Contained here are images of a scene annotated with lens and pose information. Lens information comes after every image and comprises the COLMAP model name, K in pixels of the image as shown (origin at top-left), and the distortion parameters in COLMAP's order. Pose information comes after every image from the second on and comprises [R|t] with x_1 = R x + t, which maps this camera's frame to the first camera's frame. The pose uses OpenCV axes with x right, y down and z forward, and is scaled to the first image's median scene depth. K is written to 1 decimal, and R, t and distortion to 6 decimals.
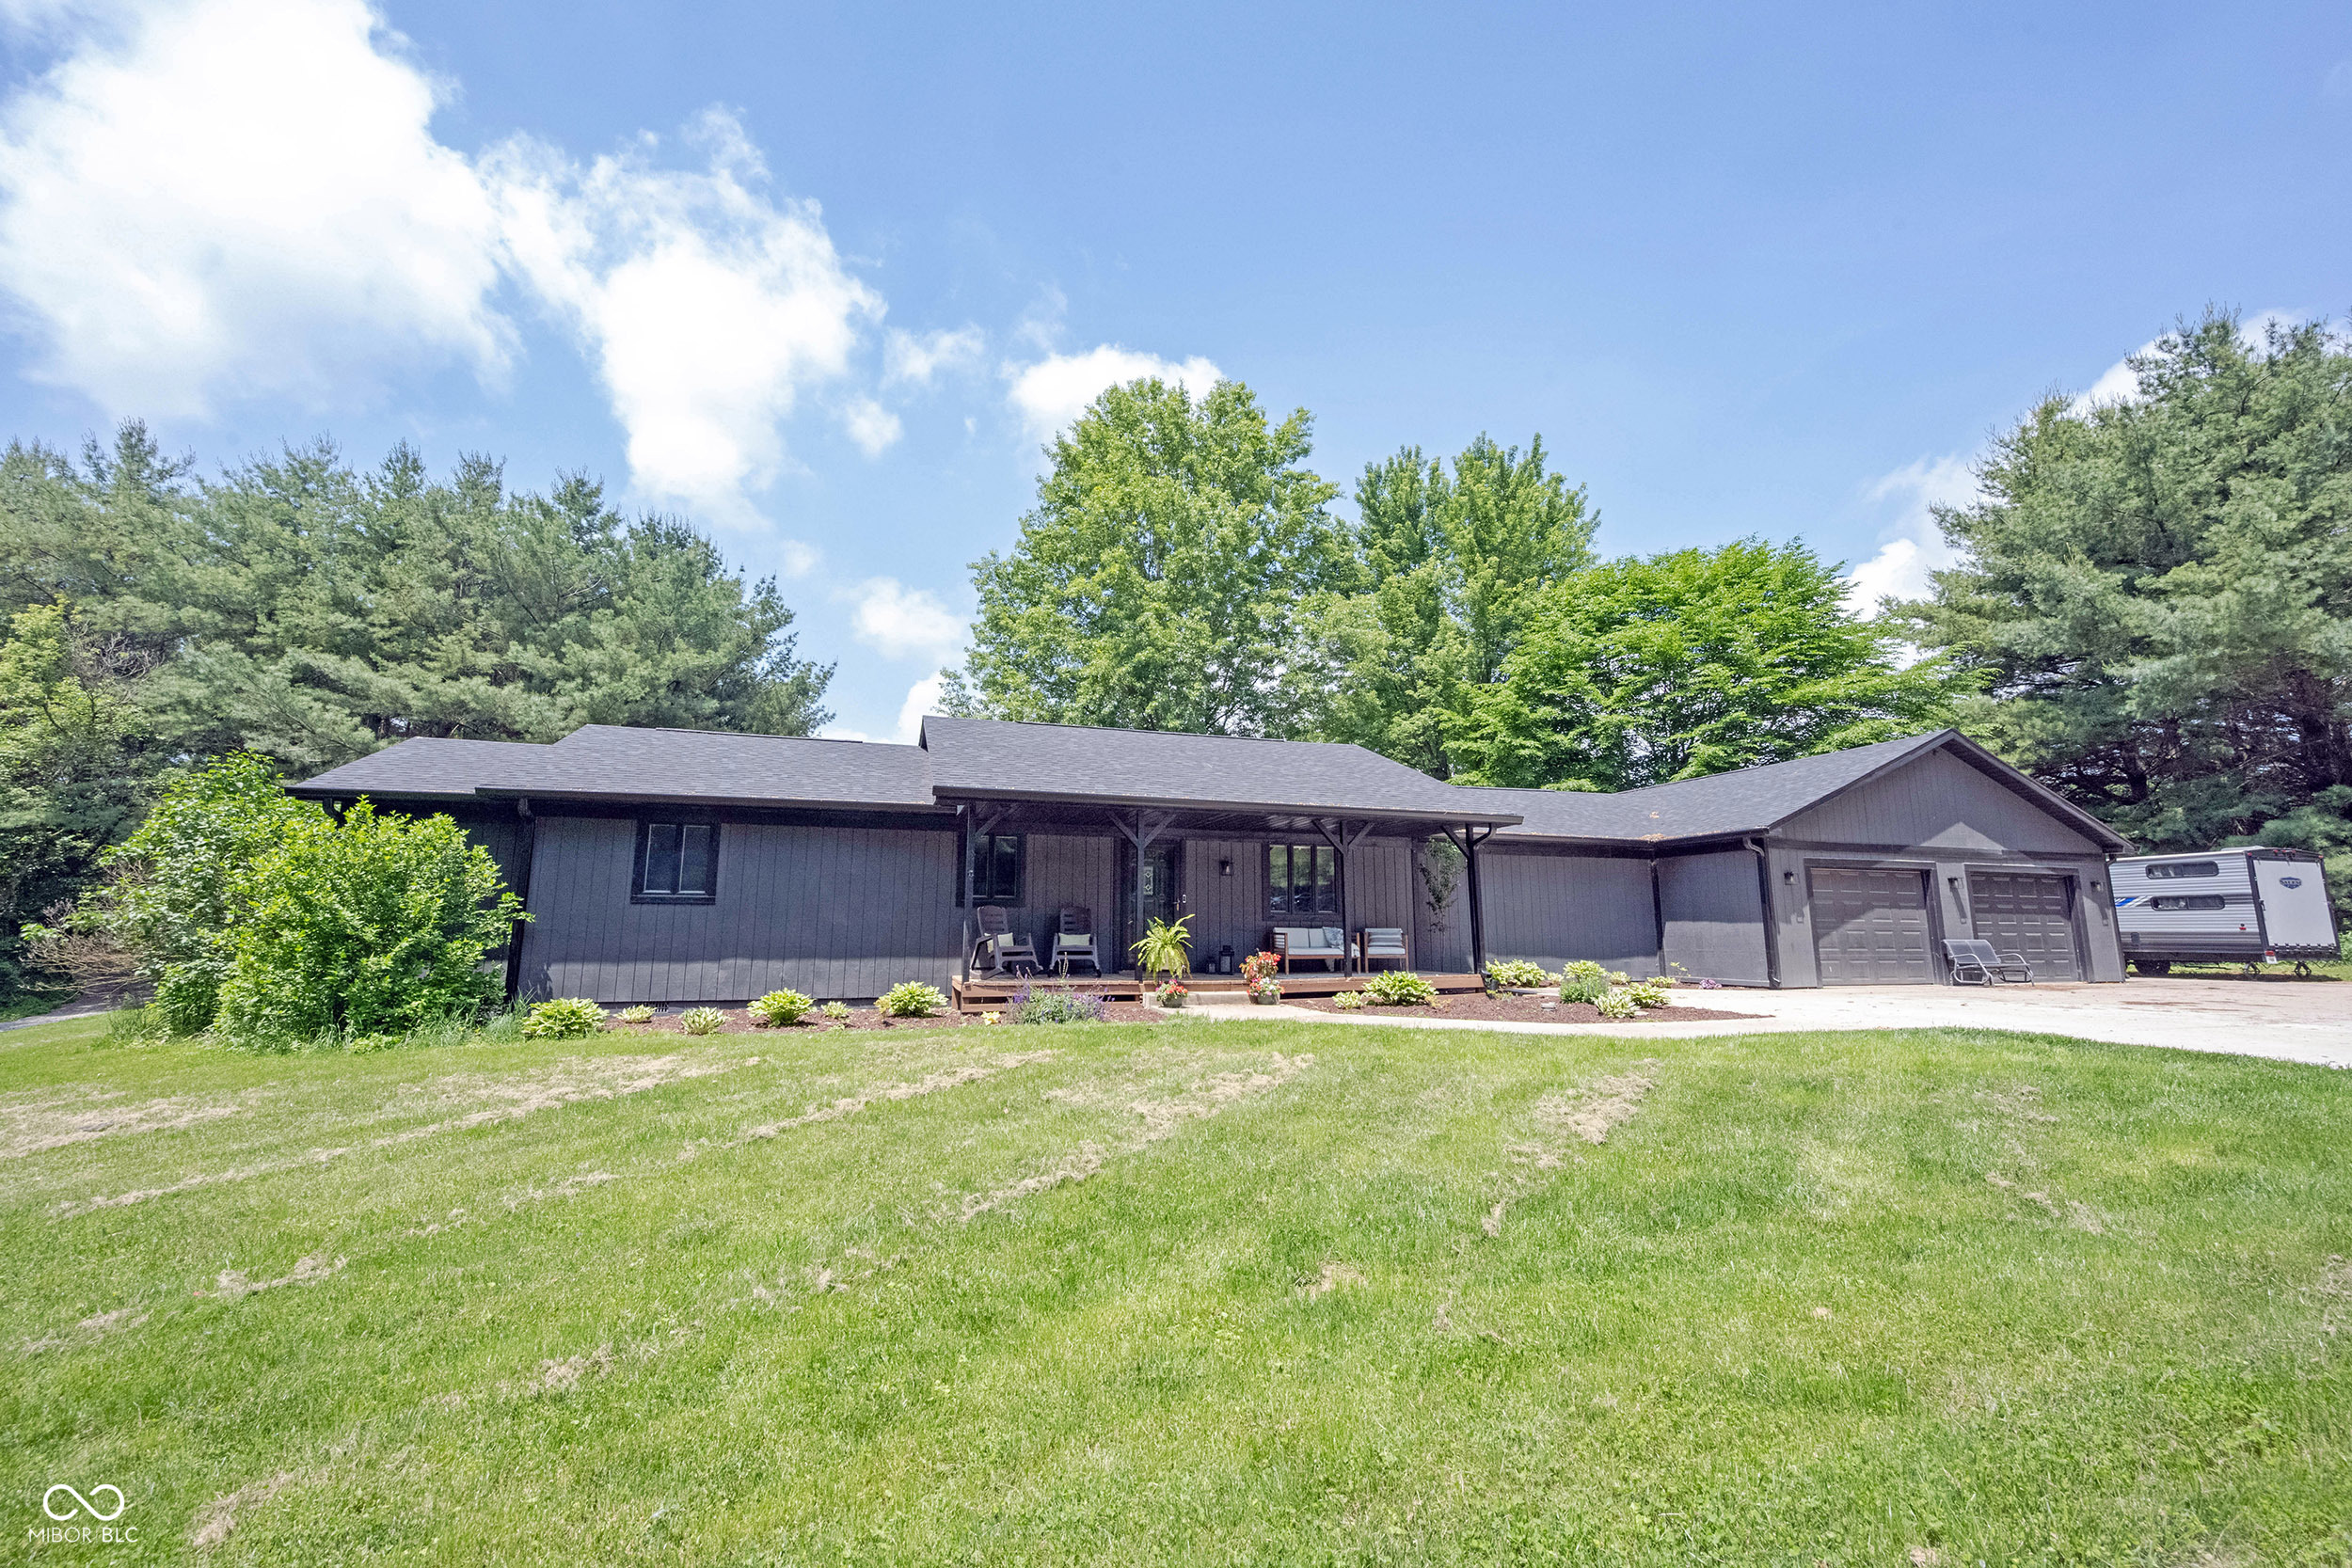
lens RADIAL K [[921.2, 0, 1177.7], [0, 921.2, 781.1], [0, 0, 1]] dist [-0.003321, 0.001532]
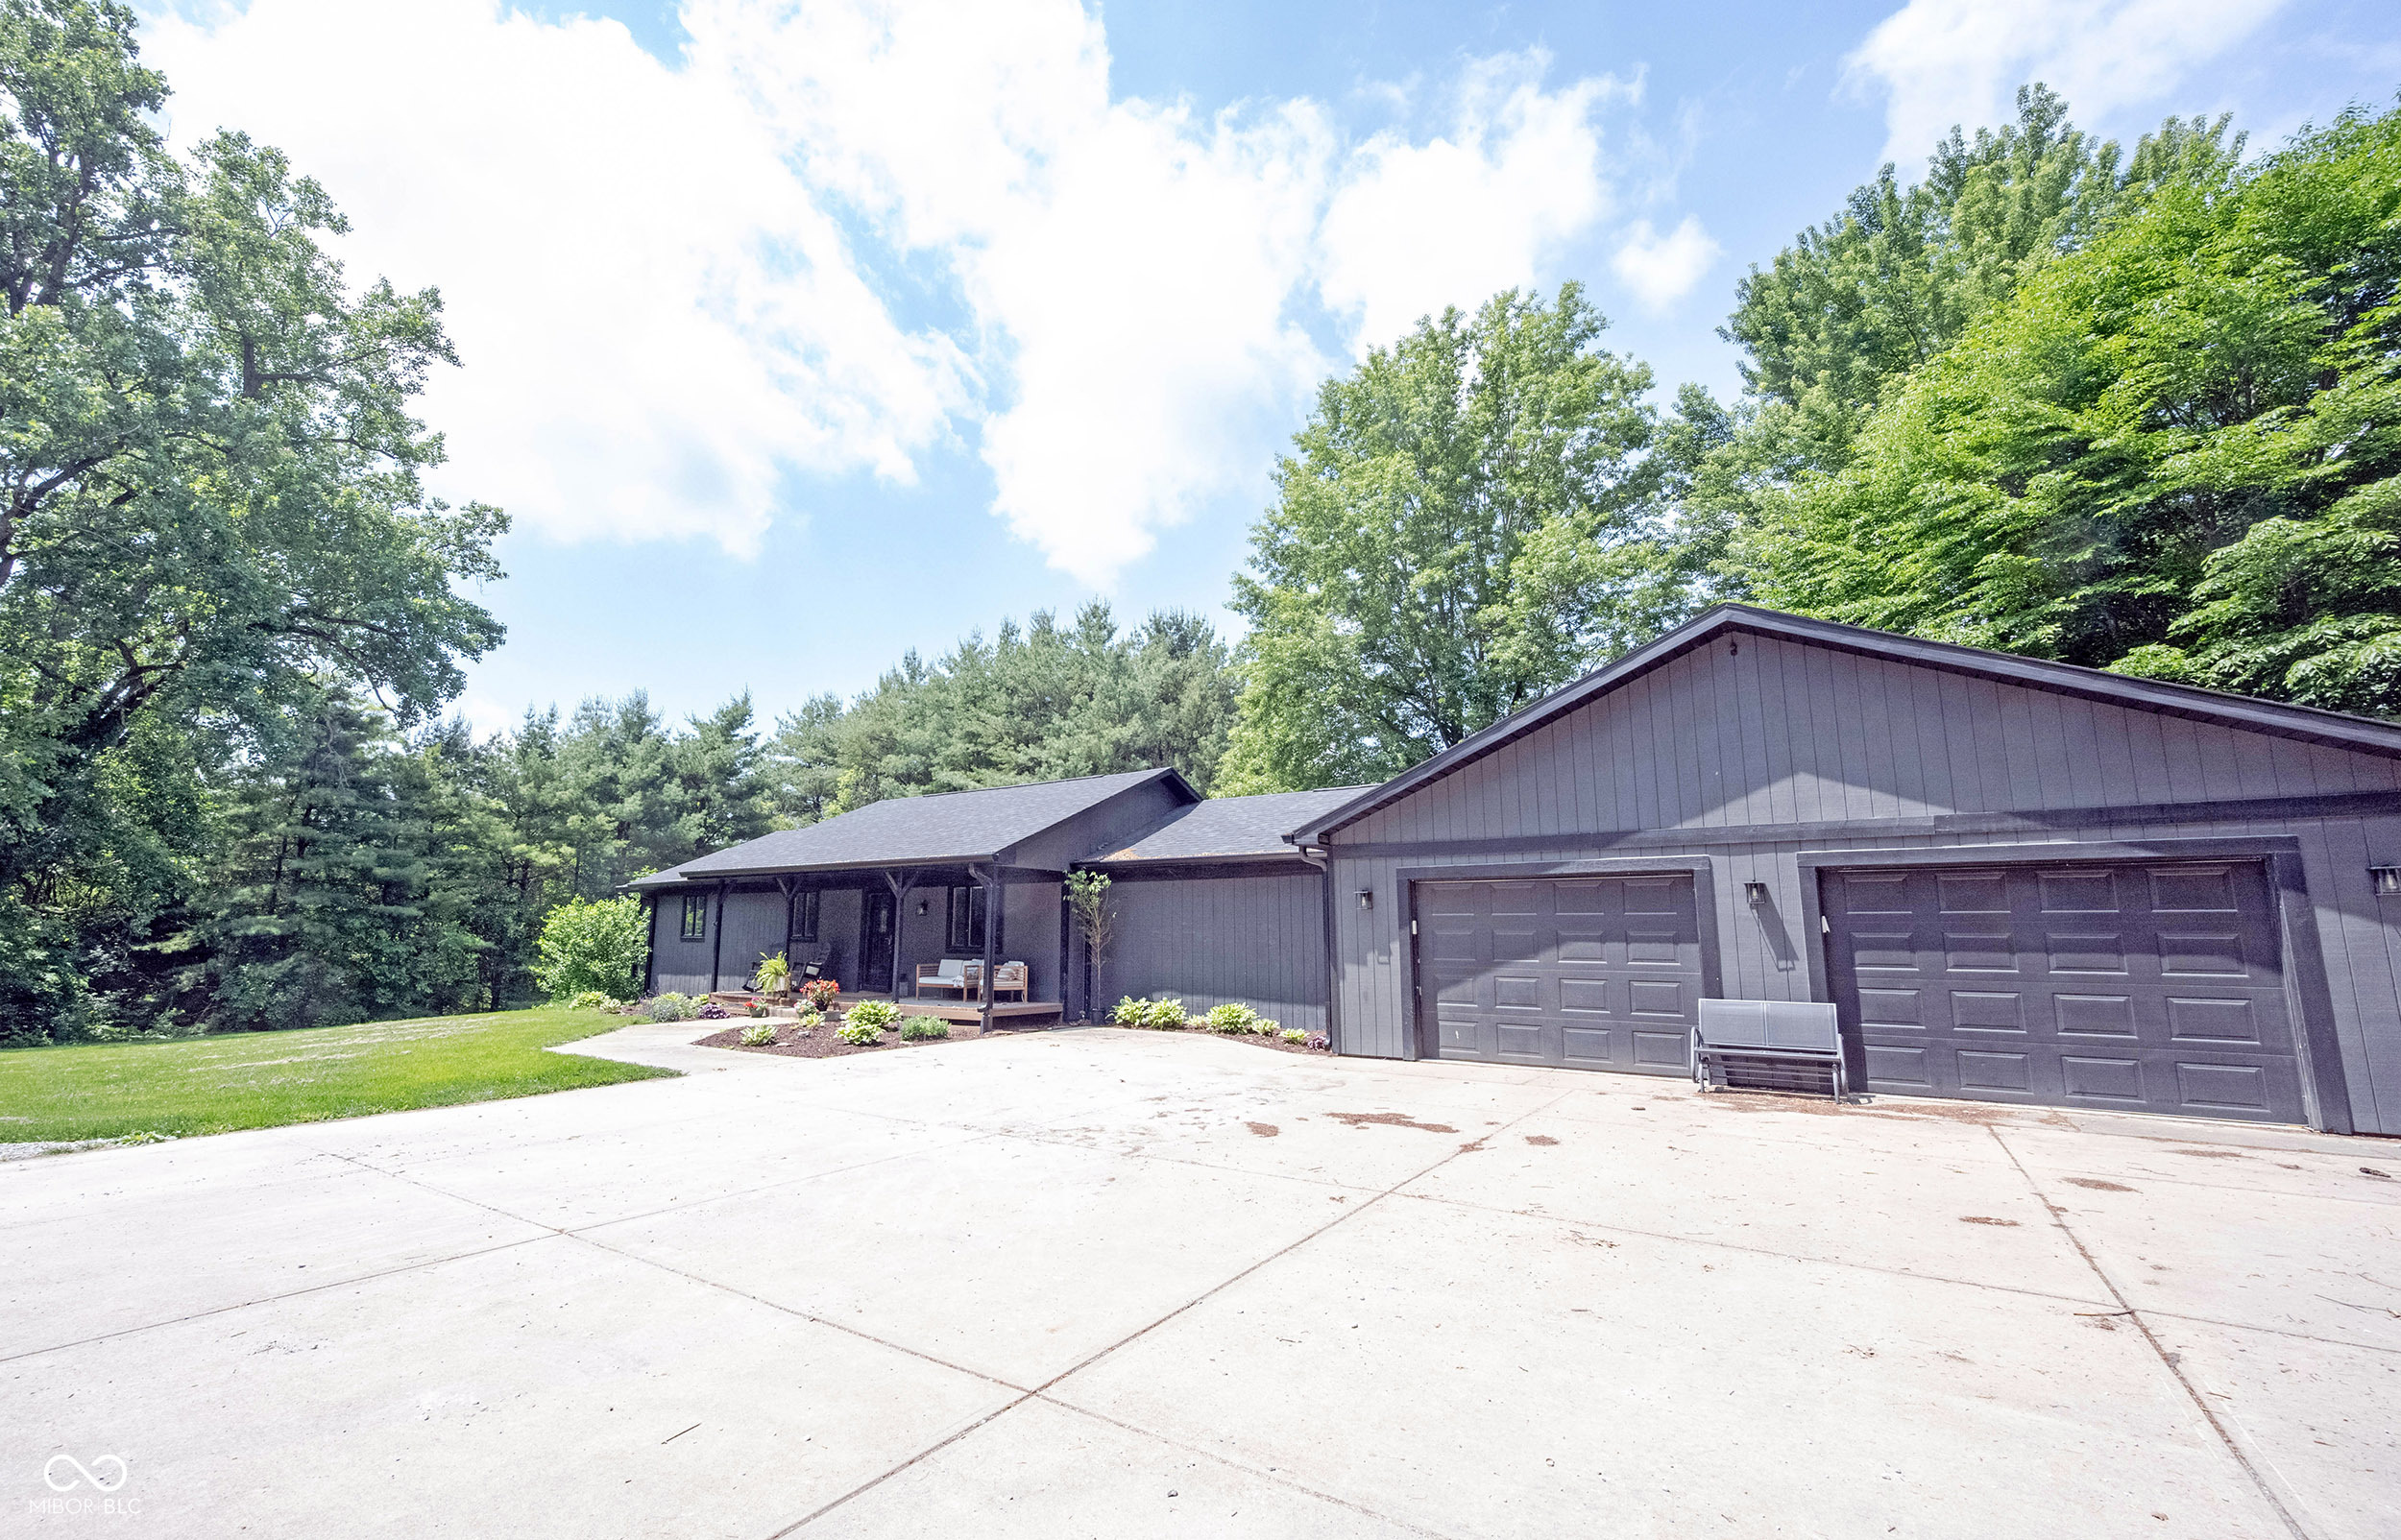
lens RADIAL K [[987.8, 0, 1163.7], [0, 987.8, 779.5], [0, 0, 1]] dist [-0.003811, -0.000538]
pose [[0.616809, -0.124735, -0.777167, 0.740271], [0.124705, 0.990379, -0.059982, 0.026073], [0.777171, -0.059919, 0.626430, 0.265512]]
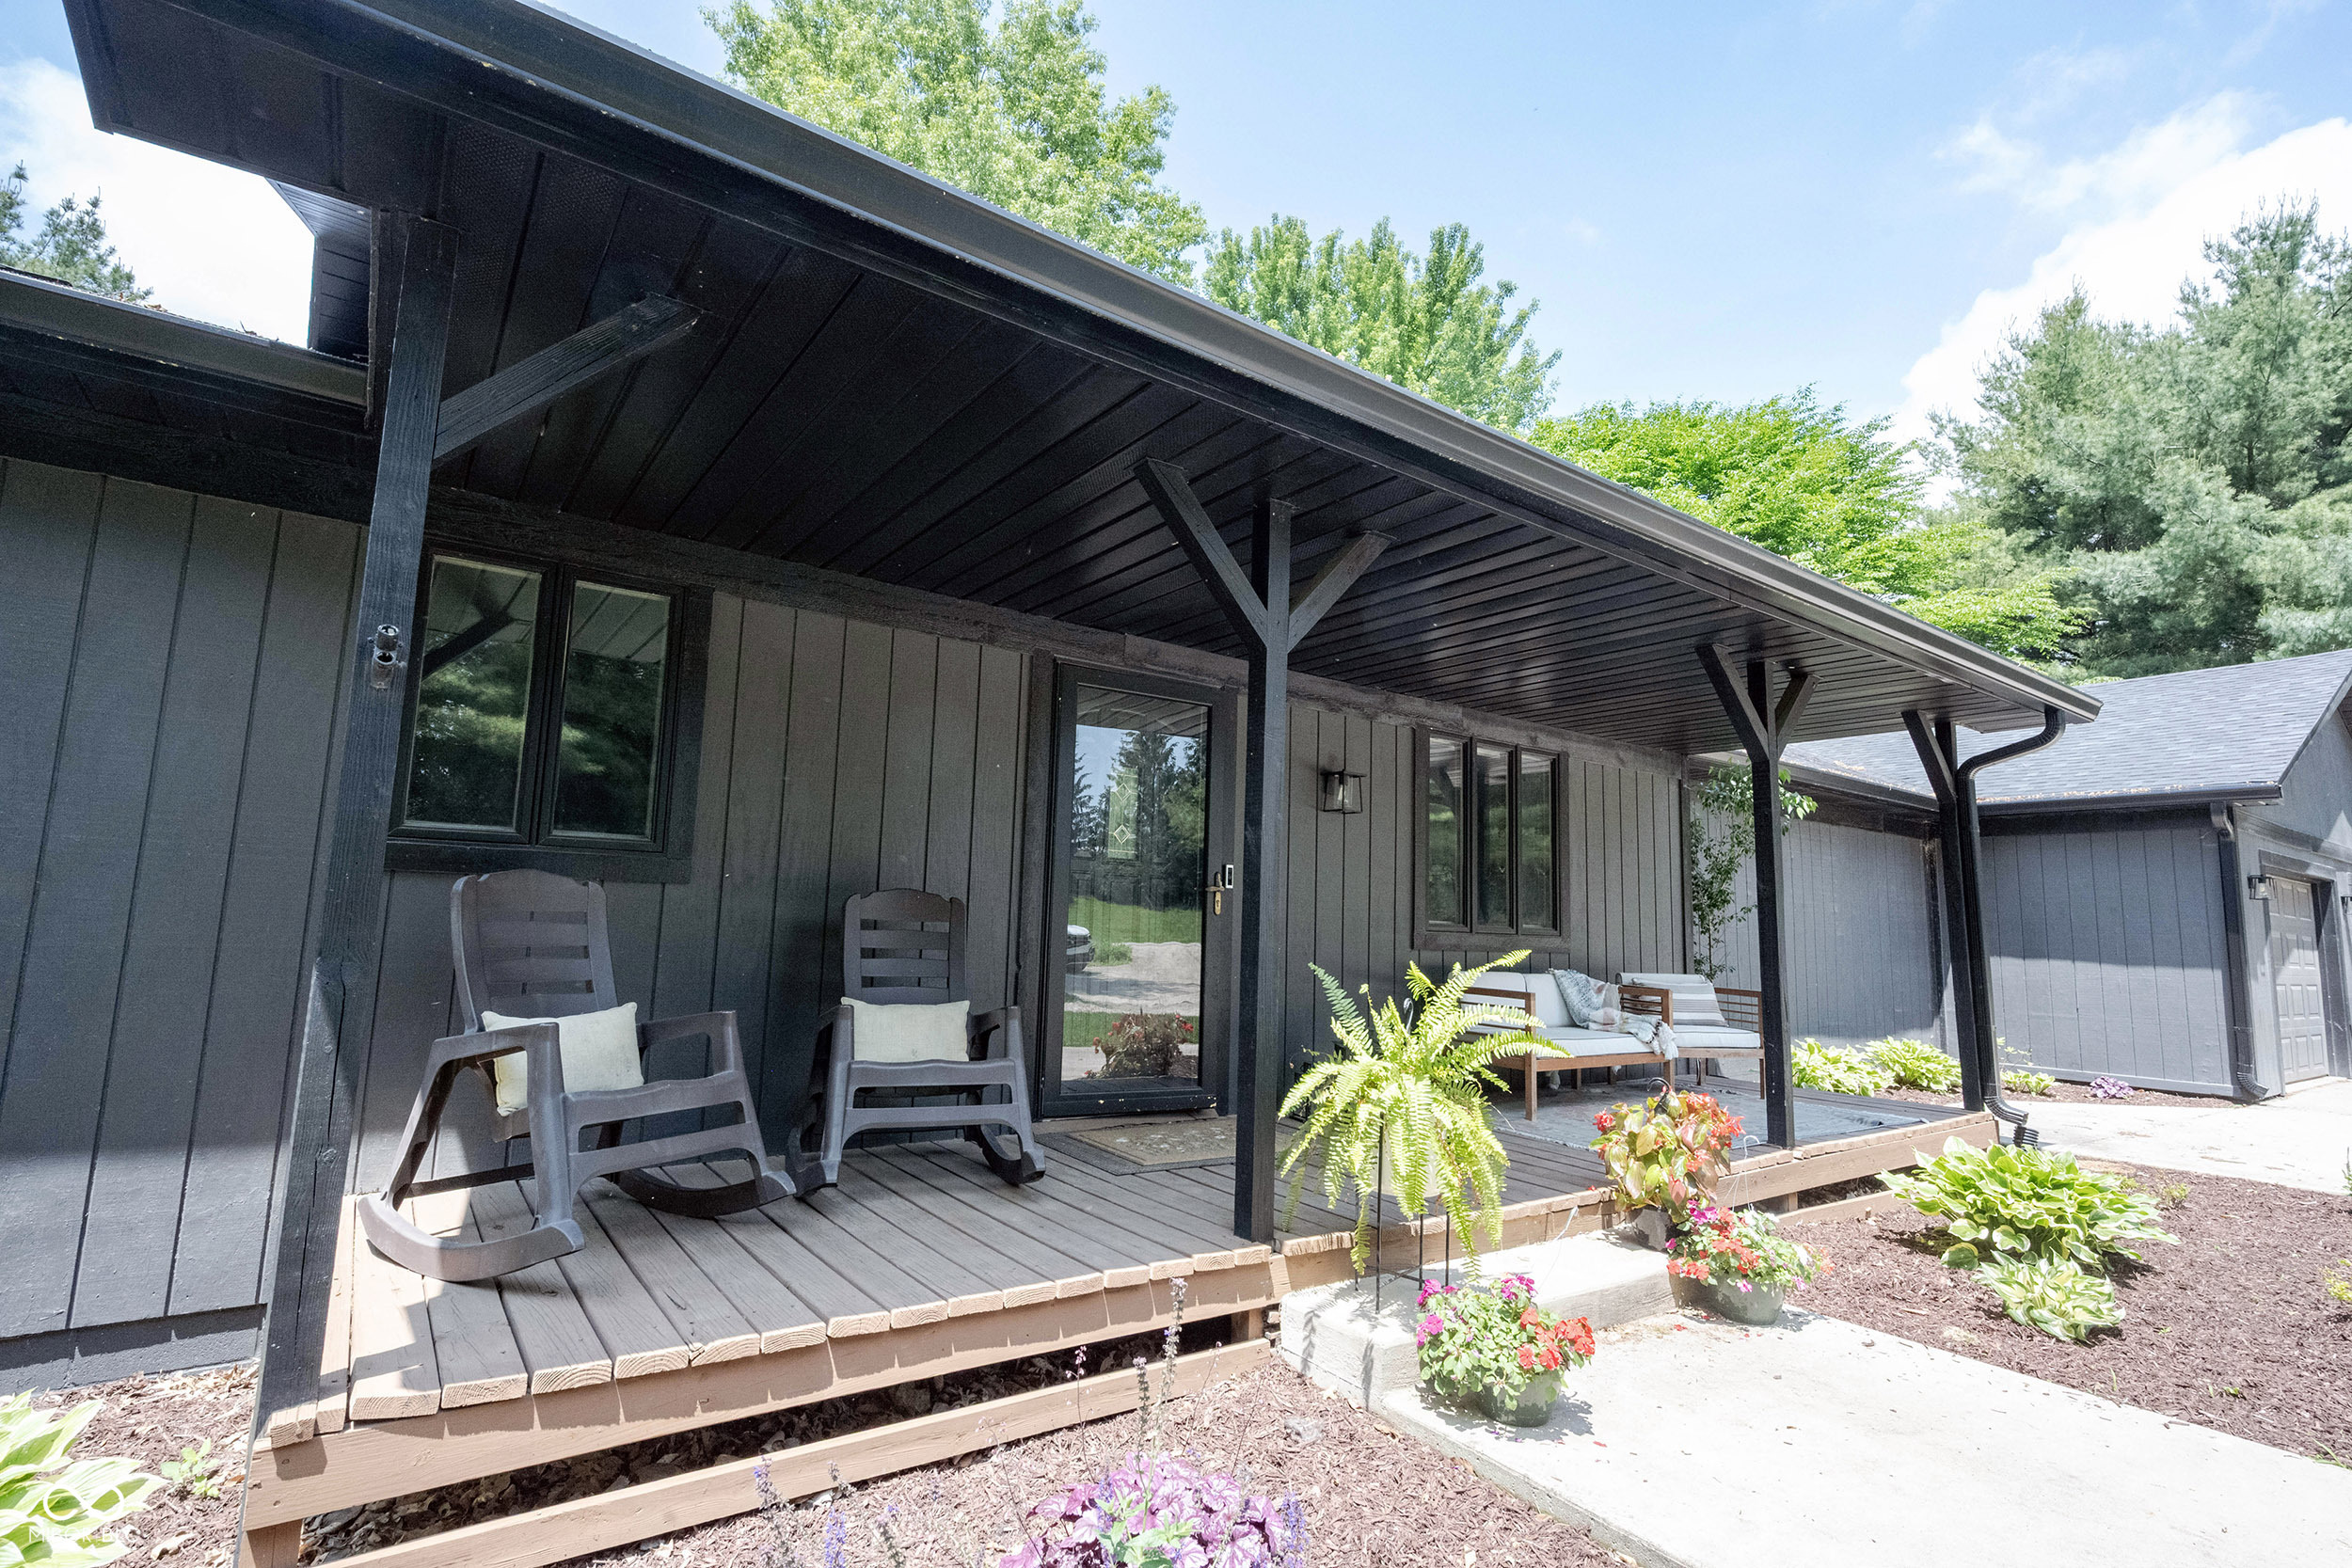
lens RADIAL K [[1119.2, 0, 1172.5], [0, 1119.2, 788.4], [0, 0, 1]] dist [0.000544, -0.000937]
pose [[0.950354, 0.066048, 0.304079, -0.074253], [-0.079723, 0.996278, 0.032764, 0.049973], [-0.300784, -0.055379, 0.952083, 0.372059]]
